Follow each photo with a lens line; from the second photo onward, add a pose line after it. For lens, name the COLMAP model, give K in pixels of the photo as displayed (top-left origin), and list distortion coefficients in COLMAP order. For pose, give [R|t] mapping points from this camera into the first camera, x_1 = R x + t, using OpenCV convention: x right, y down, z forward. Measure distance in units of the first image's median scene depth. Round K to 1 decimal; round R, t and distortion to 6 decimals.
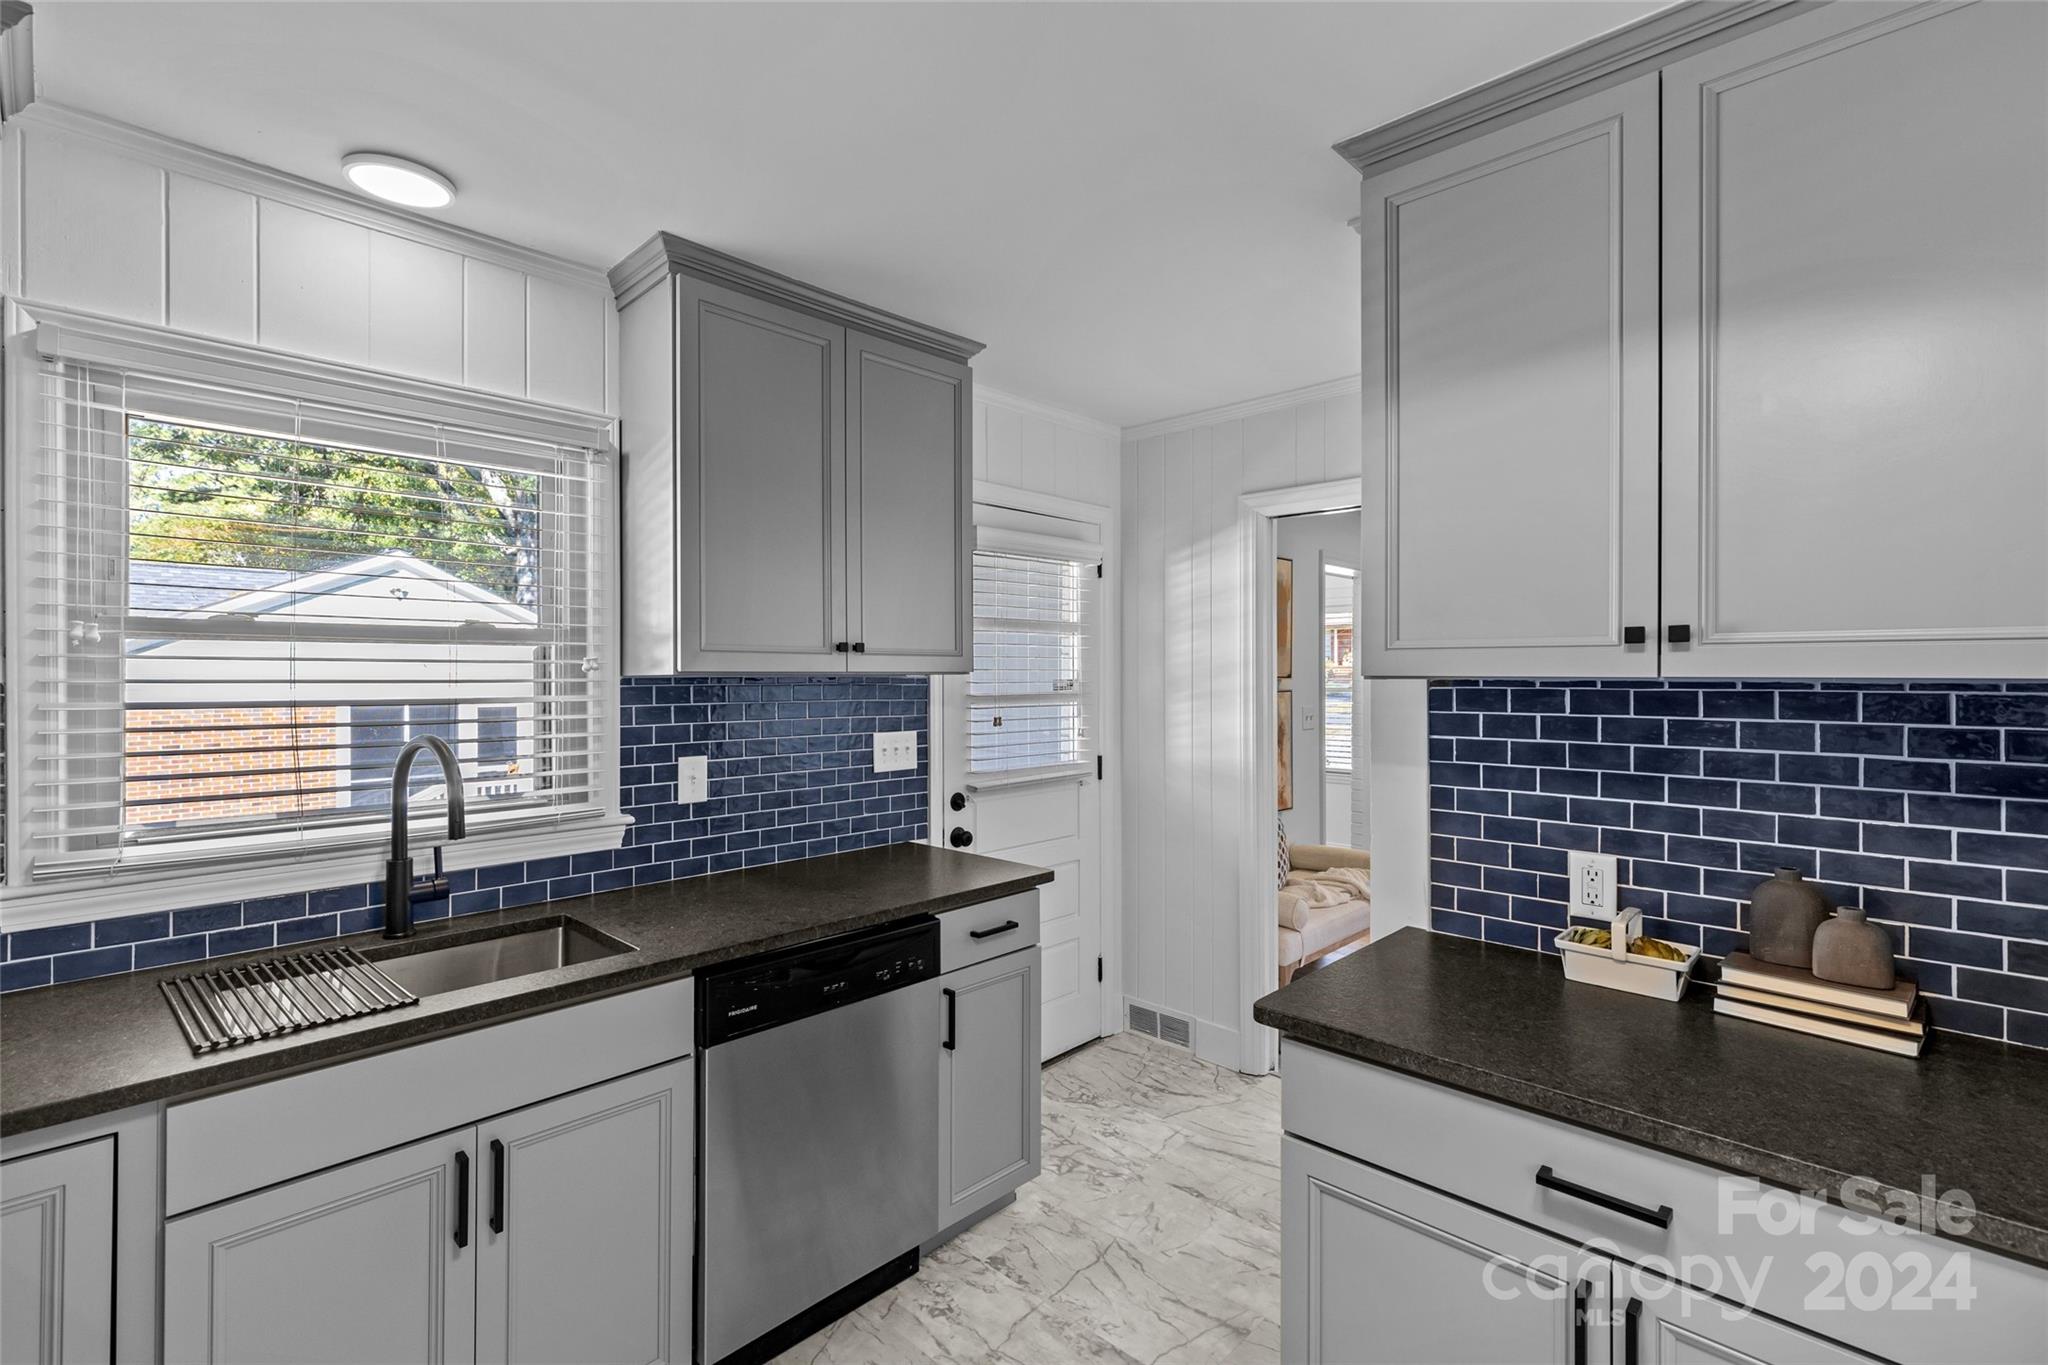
lens RADIAL K [[922.0, 0, 1013.3], [0, 922.0, 674.1], [0, 0, 1]] dist [0.004309, -0.001057]
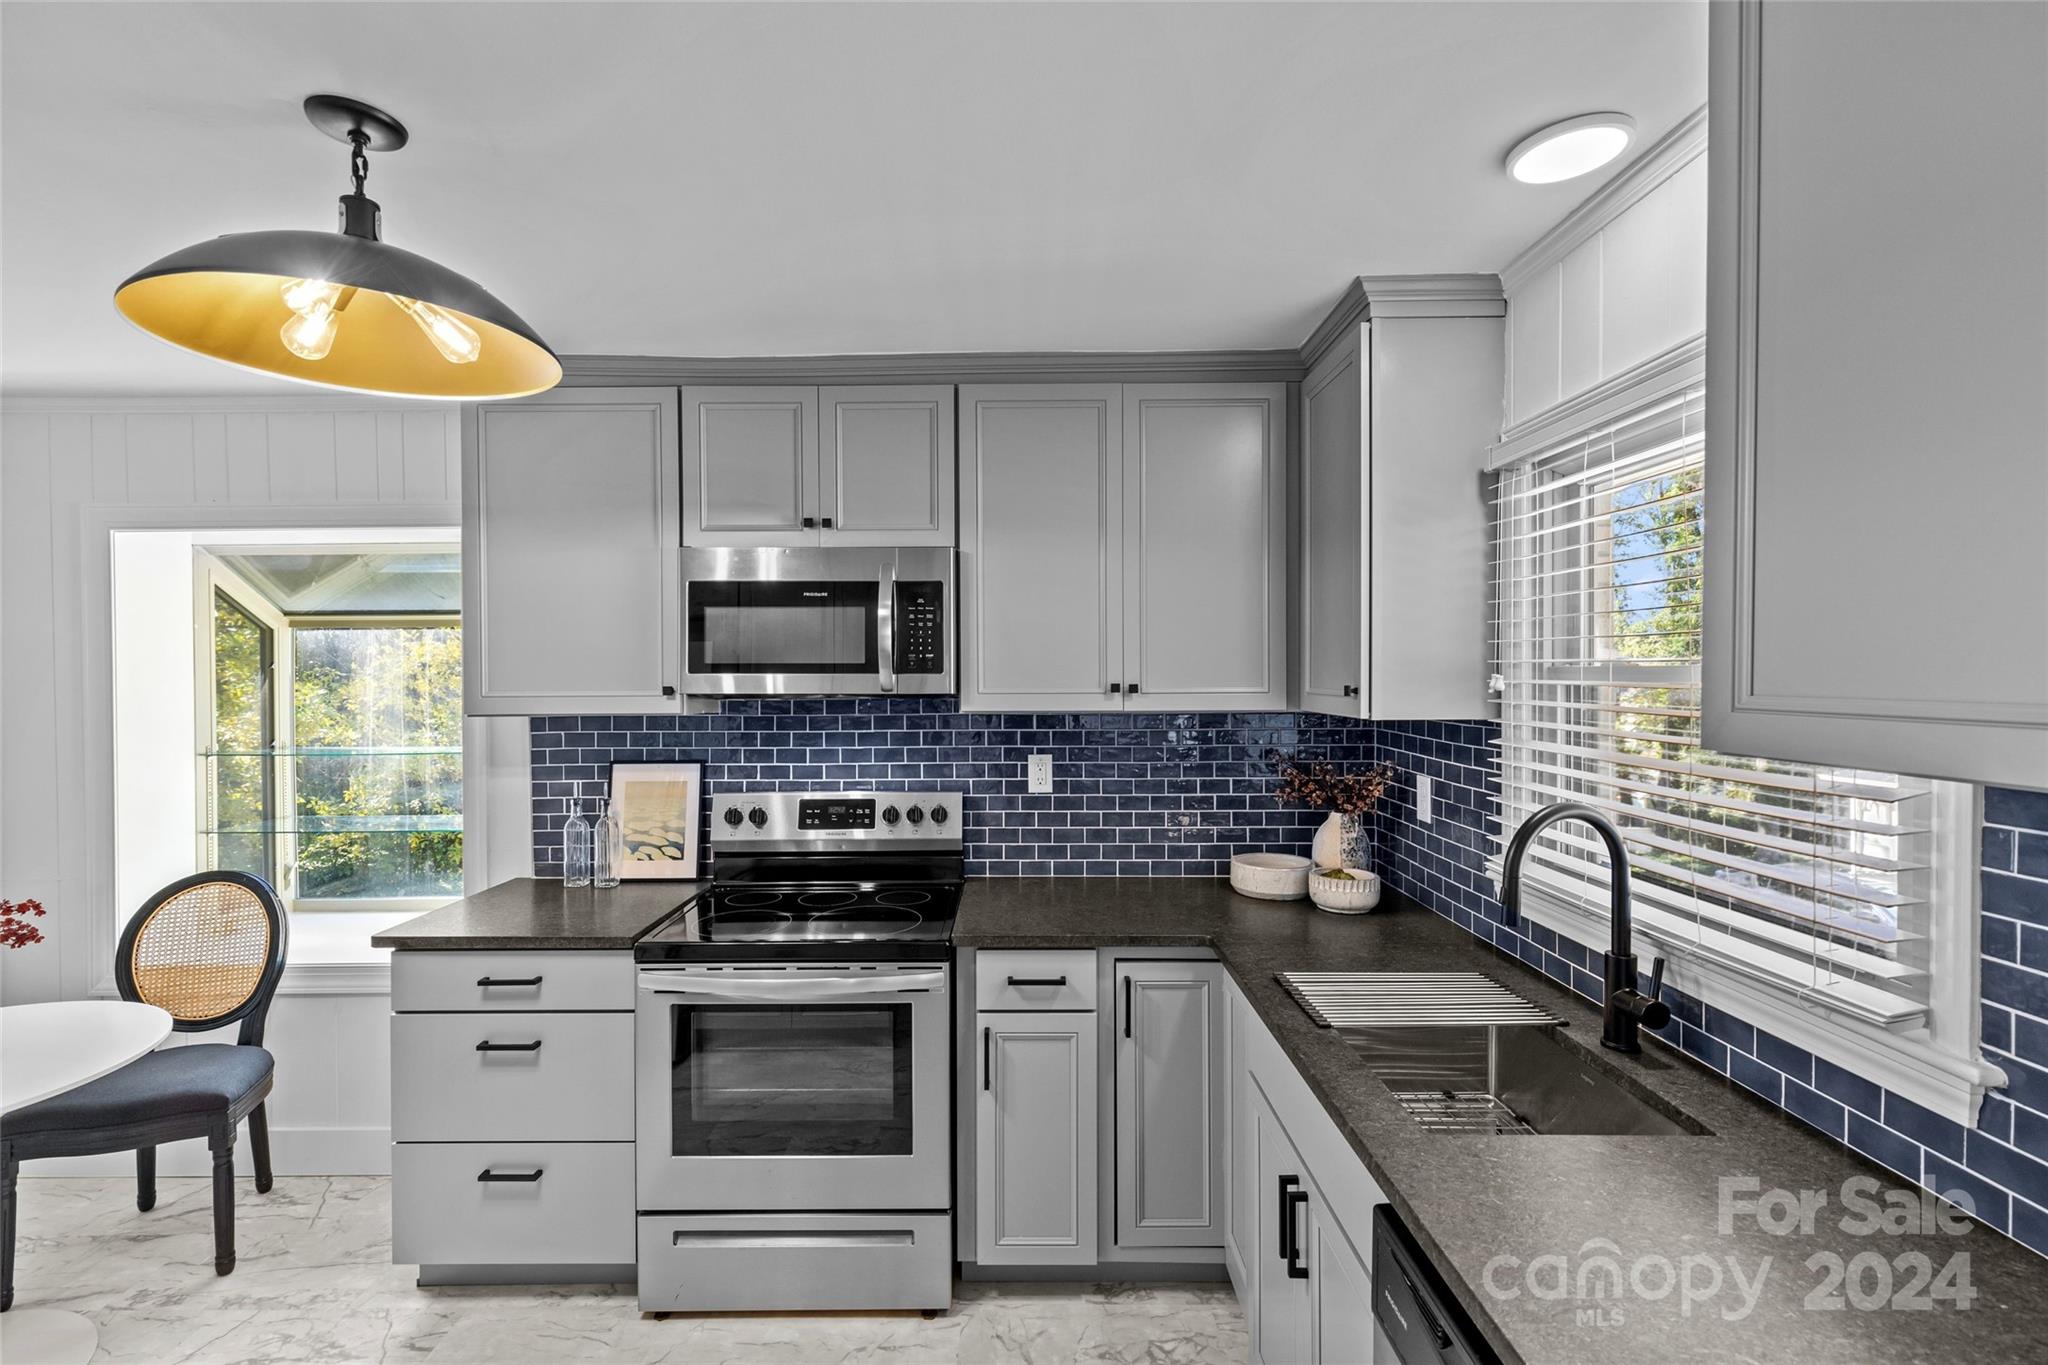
lens RADIAL K [[922.0, 0, 1004.4], [0, 922.0, 687.8], [0, 0, 1]] dist [0.004309, -0.001057]
pose [[-0.729152, 0.014844, -0.684191, 0.293936], [0.006381, 0.999869, 0.014892, -0.051540], [0.684322, 0.006493, -0.729151, 1.227960]]
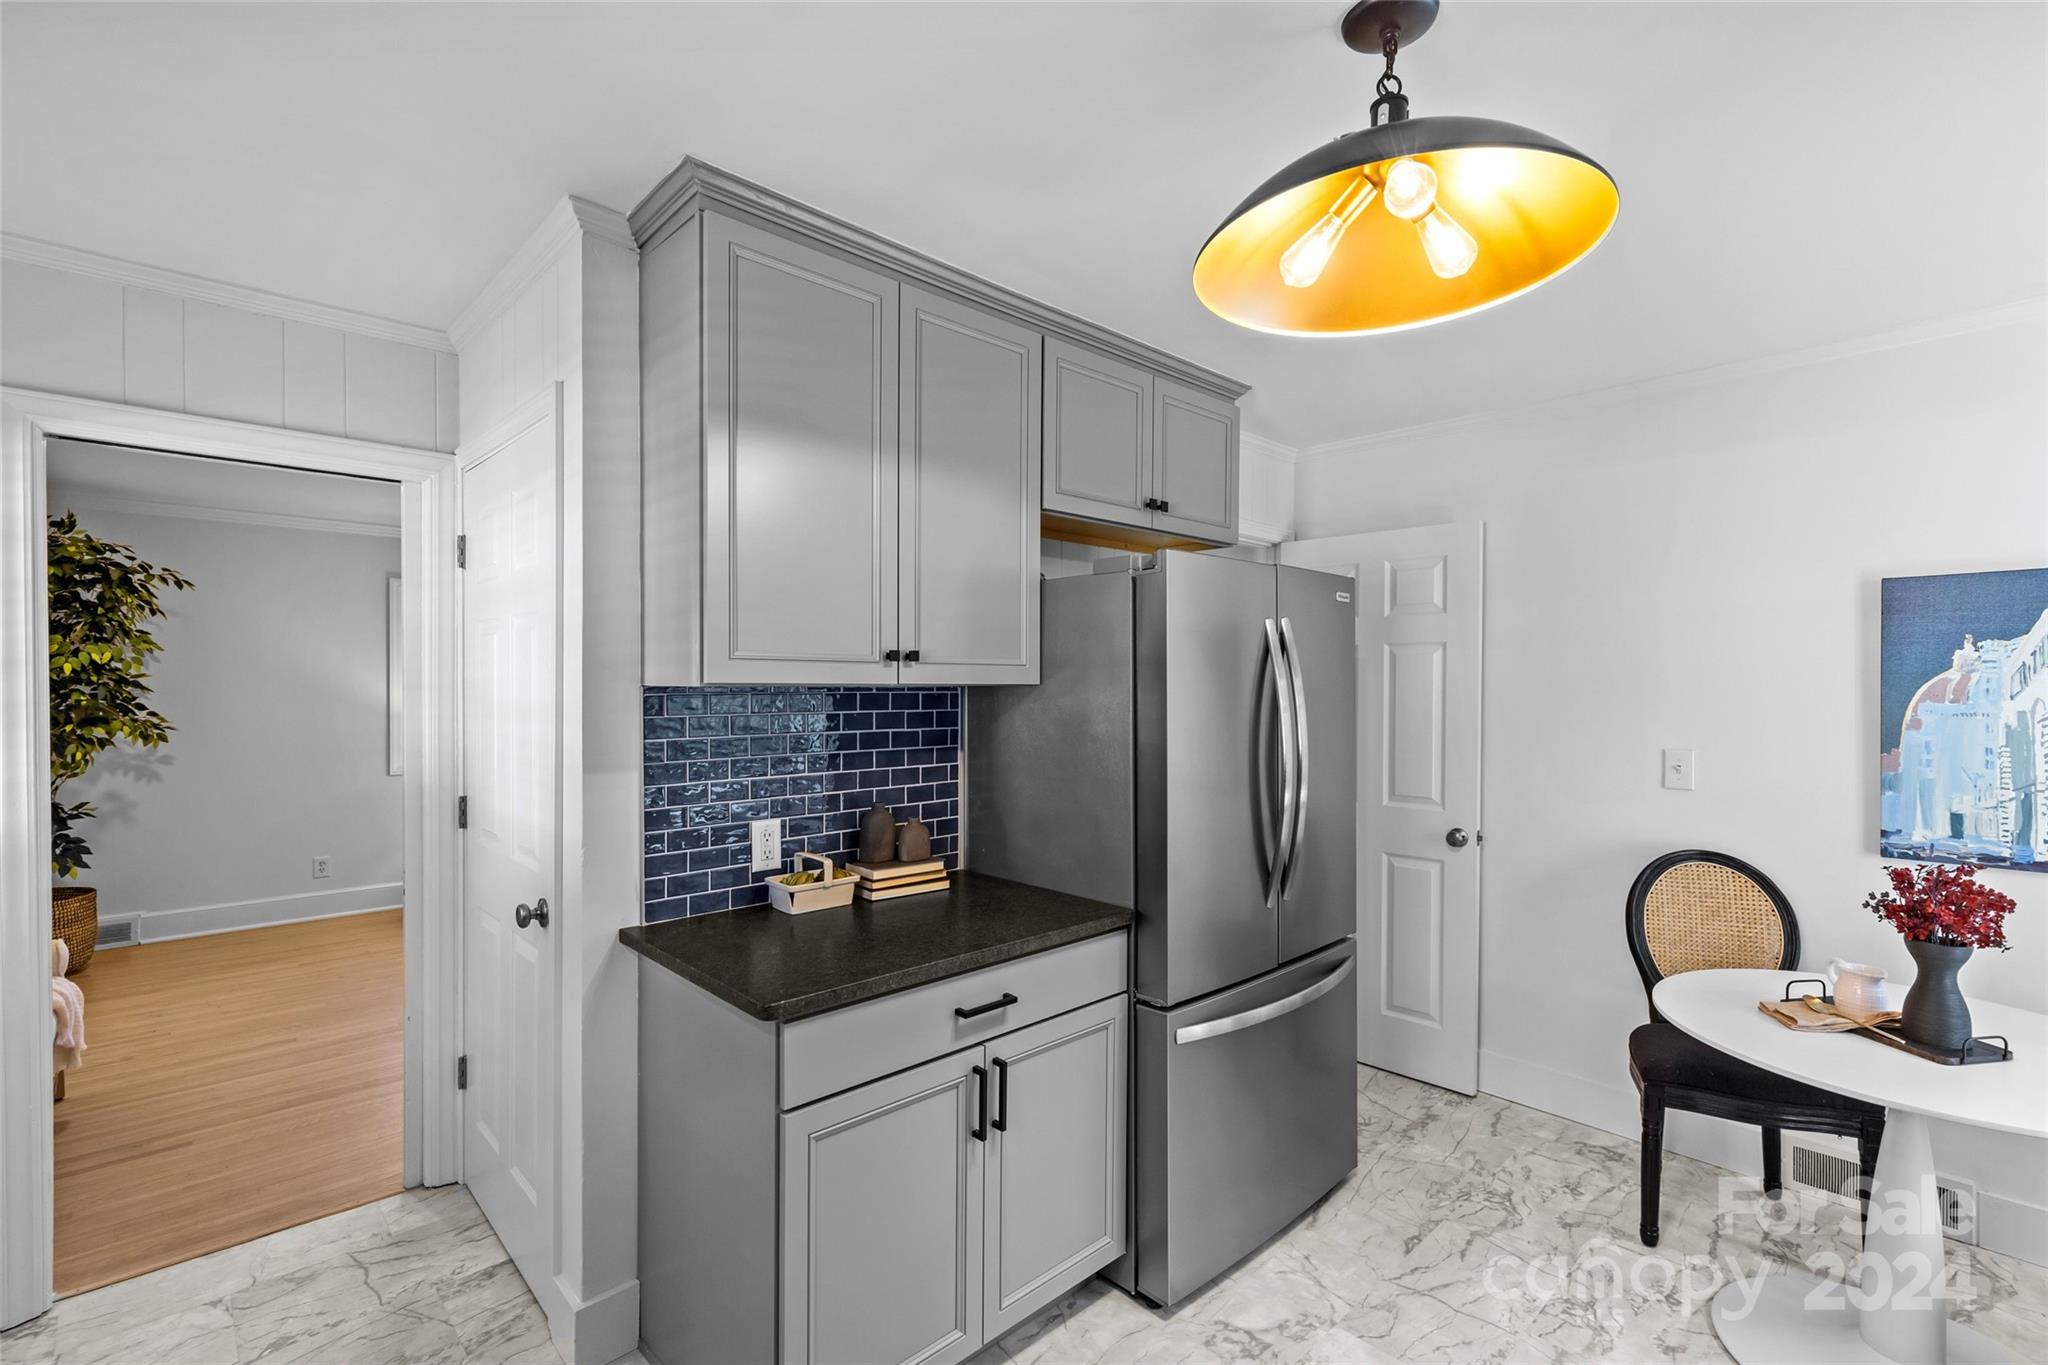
lens RADIAL K [[922.0, 0, 1006.4], [0, 922.0, 685.5], [0, 0, 1]] dist [0.004309, -0.001057]
pose [[0.049686, -0.007531, 0.998737, -0.597288], [-0.000697, 0.999971, 0.007575, -0.005079], [-0.998765, -0.001073, 0.049679, 0.546375]]
